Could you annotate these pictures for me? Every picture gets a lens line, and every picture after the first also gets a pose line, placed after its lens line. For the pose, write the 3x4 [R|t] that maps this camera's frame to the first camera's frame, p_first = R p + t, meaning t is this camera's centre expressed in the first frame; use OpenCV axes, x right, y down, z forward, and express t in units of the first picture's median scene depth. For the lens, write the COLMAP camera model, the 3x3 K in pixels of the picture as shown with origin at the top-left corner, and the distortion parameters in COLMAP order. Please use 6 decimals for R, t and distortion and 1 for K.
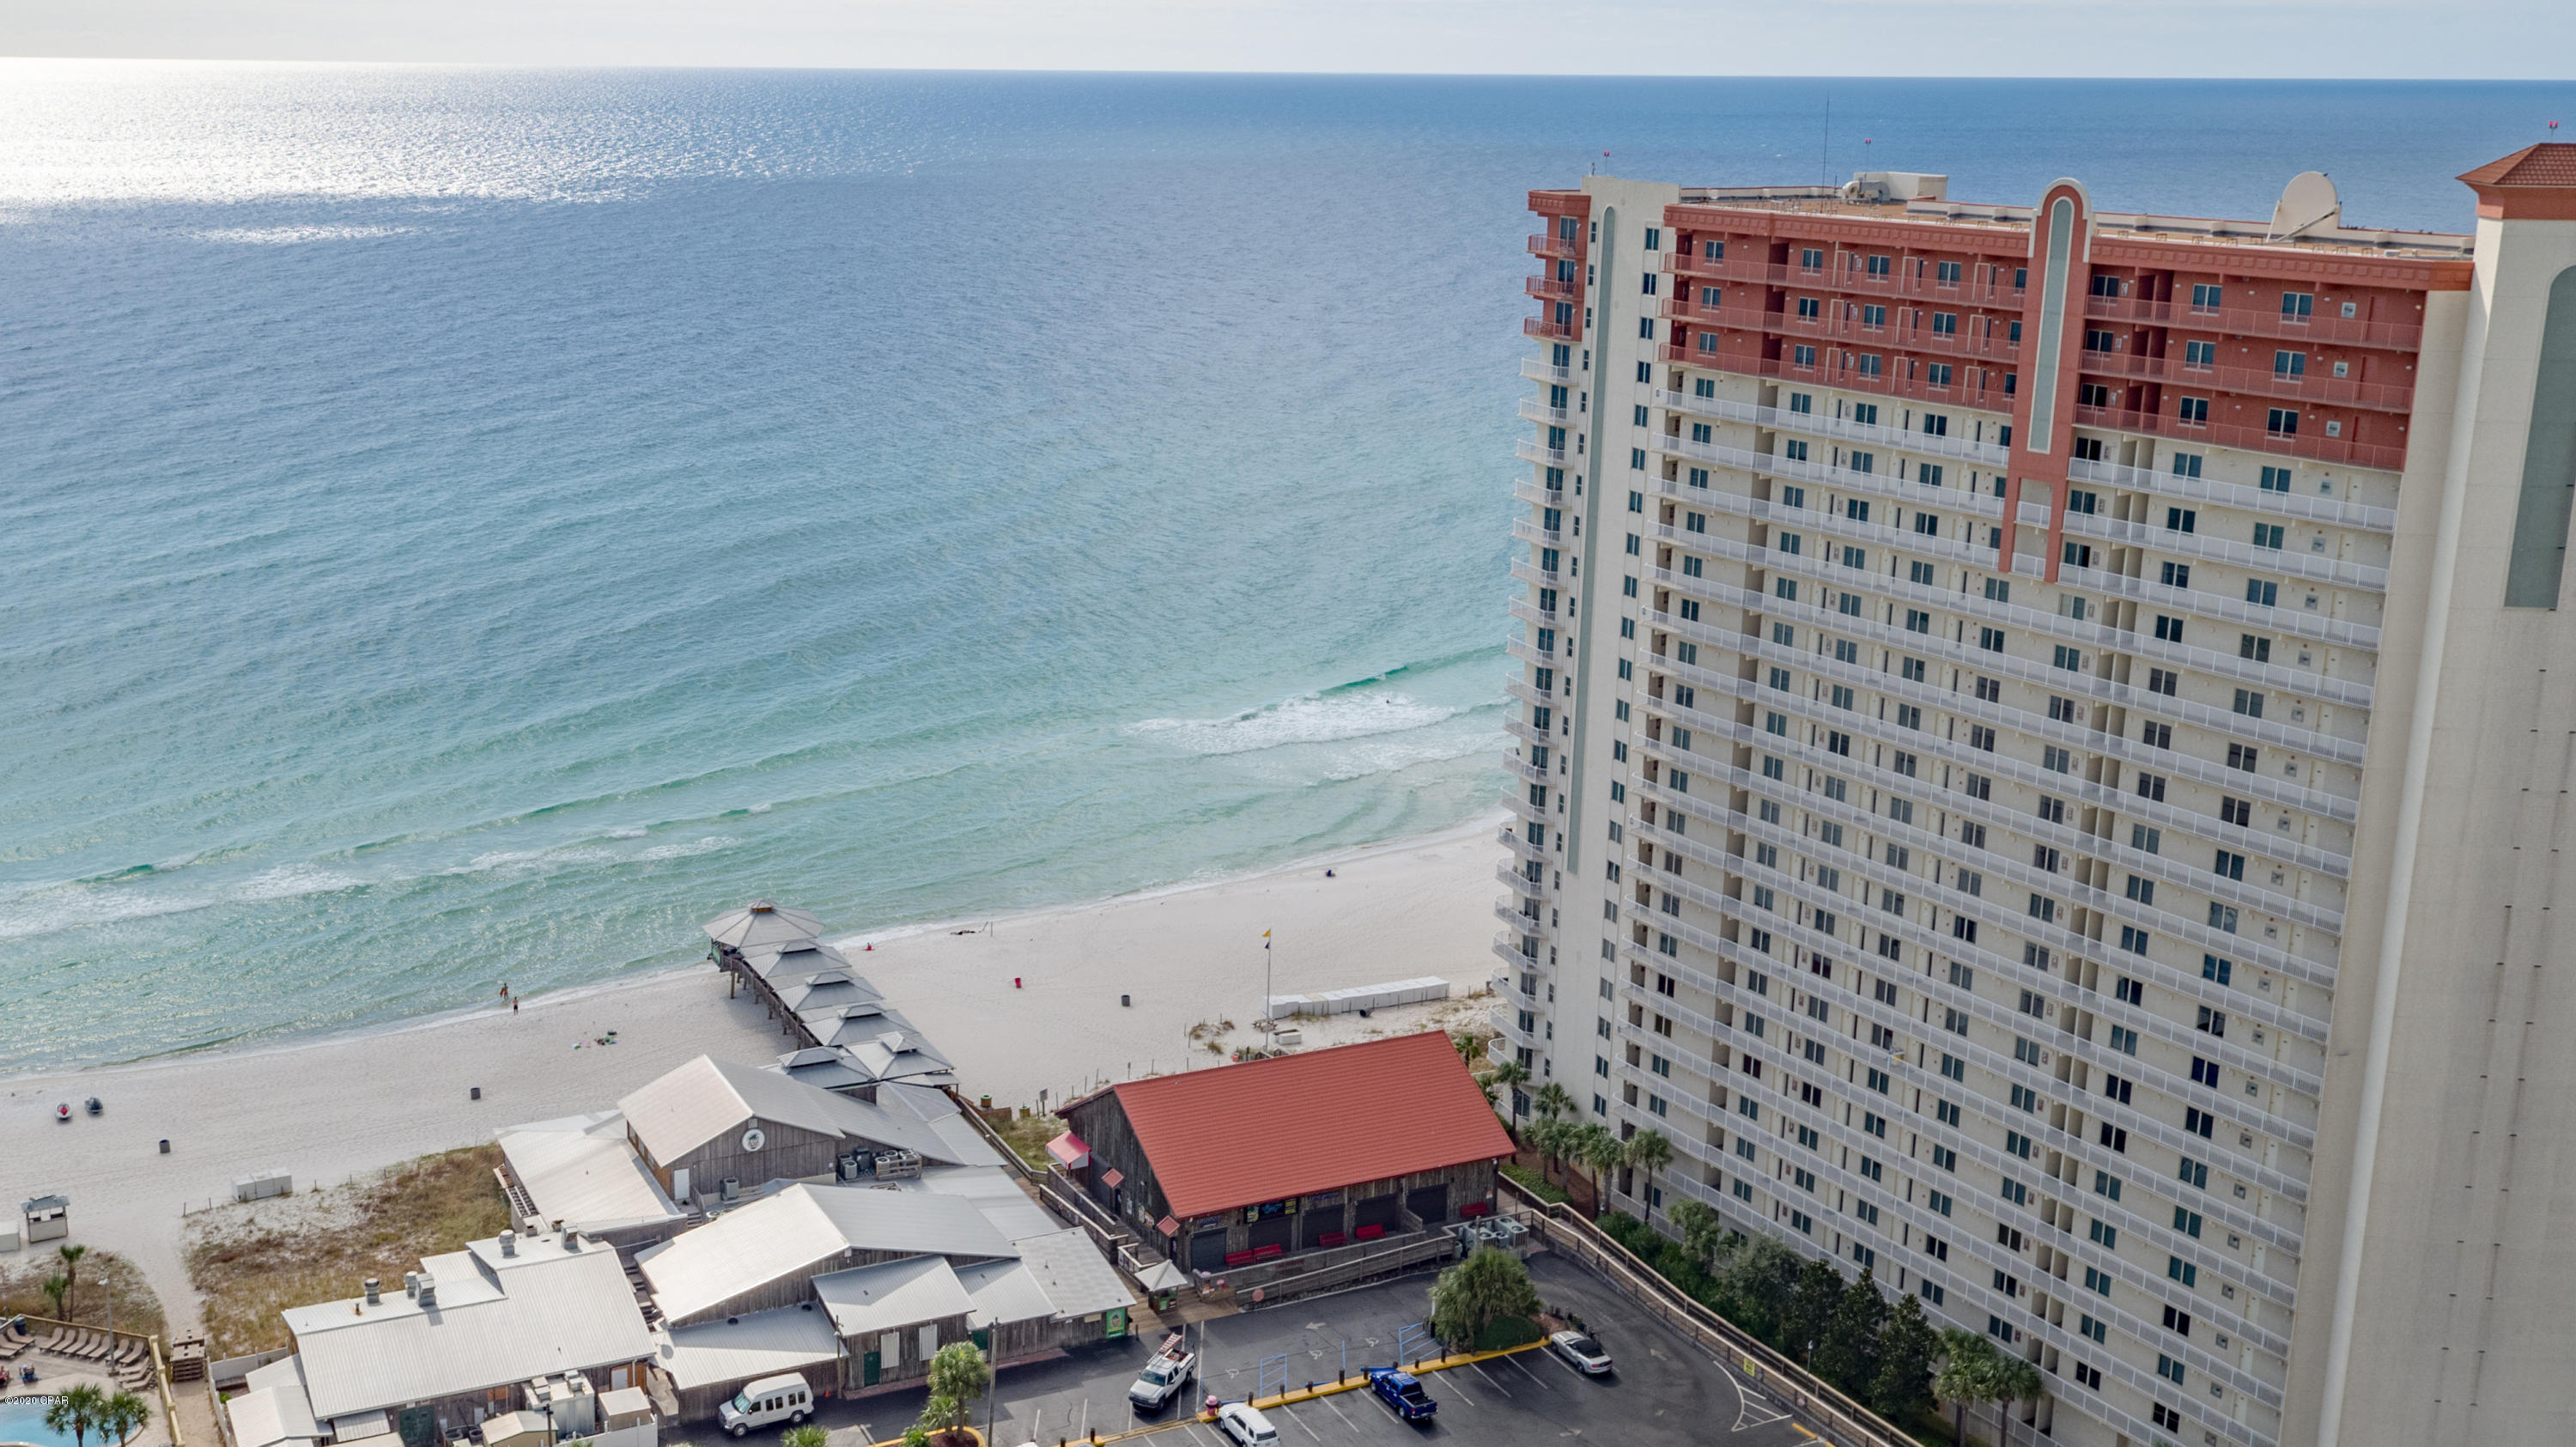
lens RADIAL K [[2408.6, 0, 1280.9], [0, 2408.6, 758.0], [0, 0, 1]] dist [0.040414, -0.016123]
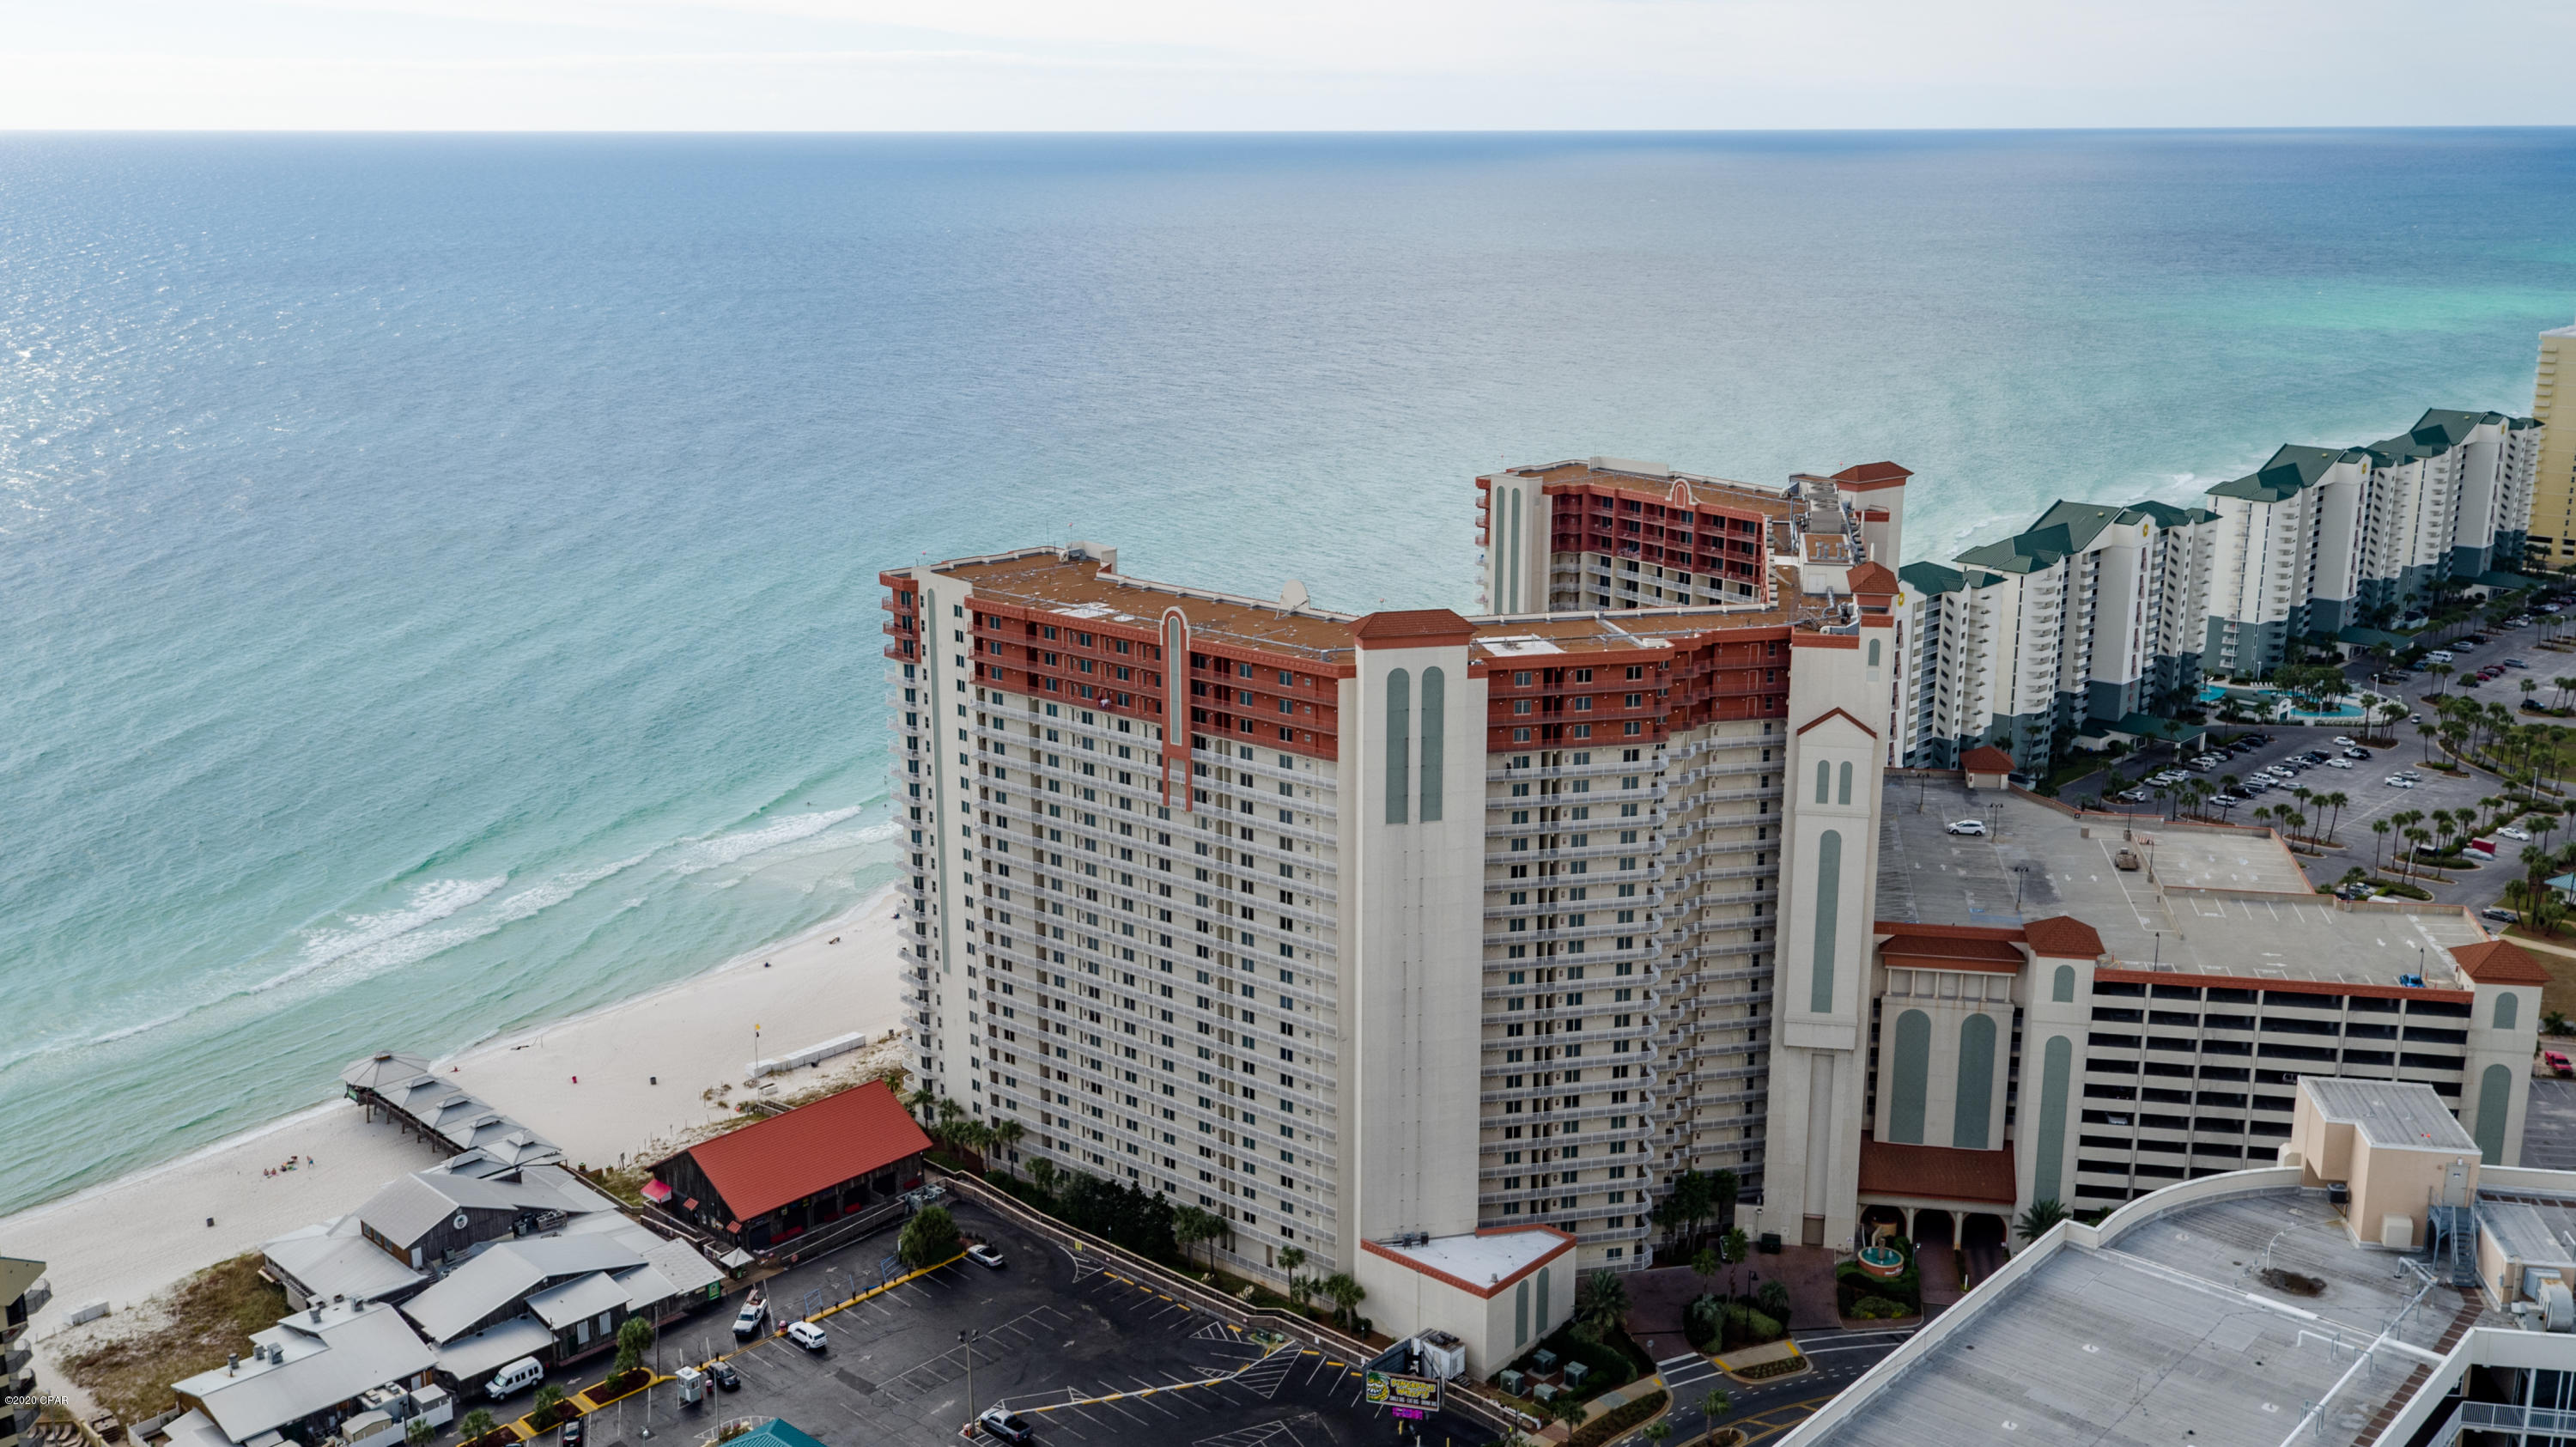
lens RADIAL K [[2214.6, 0, 1288.3], [0, 2214.6, 600.7], [0, 0, 1]] dist [0.036979, -0.008548]
pose [[0.944270, -0.093224, 0.315694, -0.132172], [0.105401, 0.994193, -0.021679, -0.168337], [-0.311840, 0.053745, 0.948613, -0.626126]]
